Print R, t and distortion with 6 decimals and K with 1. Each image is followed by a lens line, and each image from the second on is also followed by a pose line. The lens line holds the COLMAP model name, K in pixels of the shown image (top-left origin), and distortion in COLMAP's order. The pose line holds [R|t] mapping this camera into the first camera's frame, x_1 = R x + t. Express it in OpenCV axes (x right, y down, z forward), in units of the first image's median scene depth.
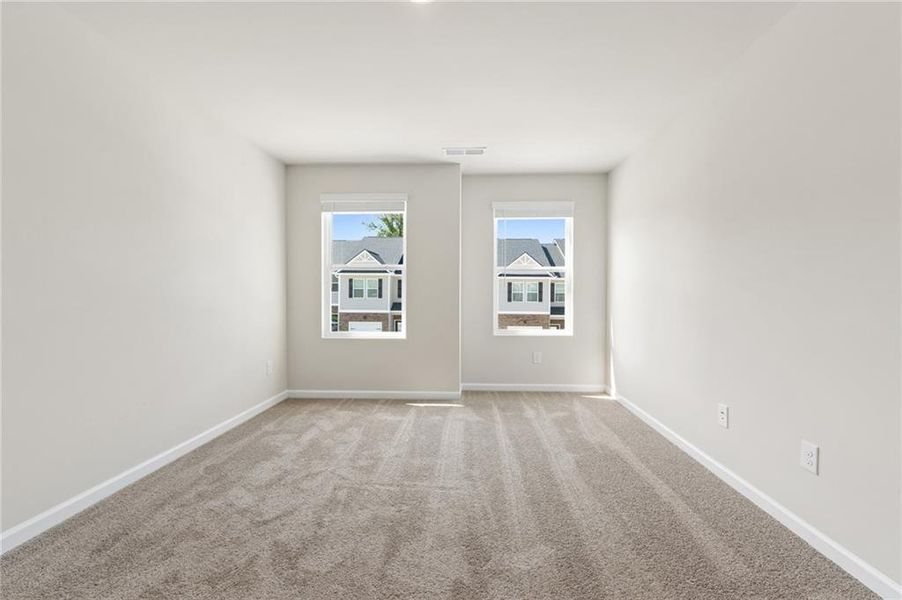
lens RADIAL K [[393.2, 0, 456.7], [0, 393.2, 296.2], [0, 0, 1]] dist [0.000082, 0.000054]
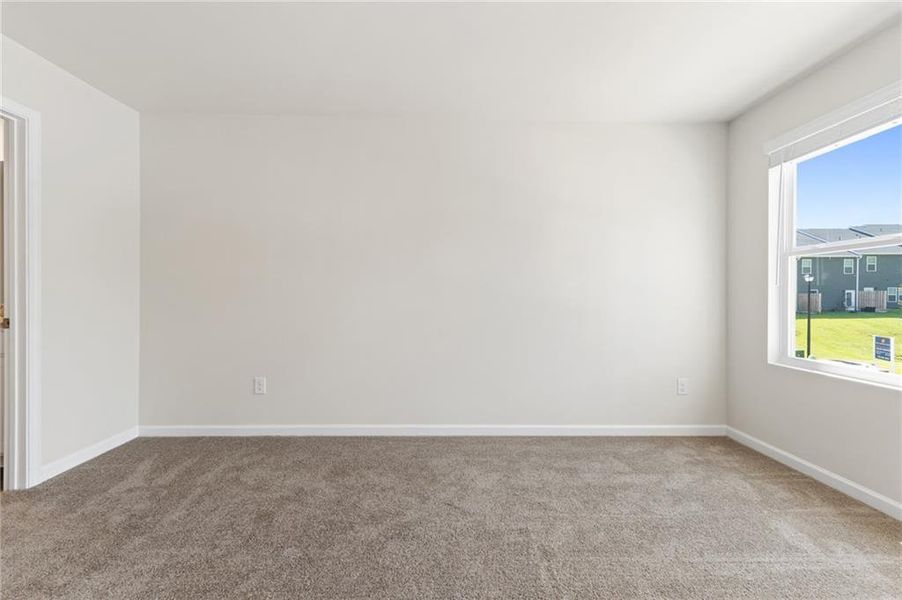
lens RADIAL K [[393.2, 0, 456.7], [0, 393.2, 296.2], [0, 0, 1]] dist [0.000082, 0.000054]
pose [[0.049146, 0.004009, -0.998784, 0.309392], [-0.011424, 0.999929, 0.003452, -0.000653], [0.998726, 0.011241, 0.049188, 0.502159]]
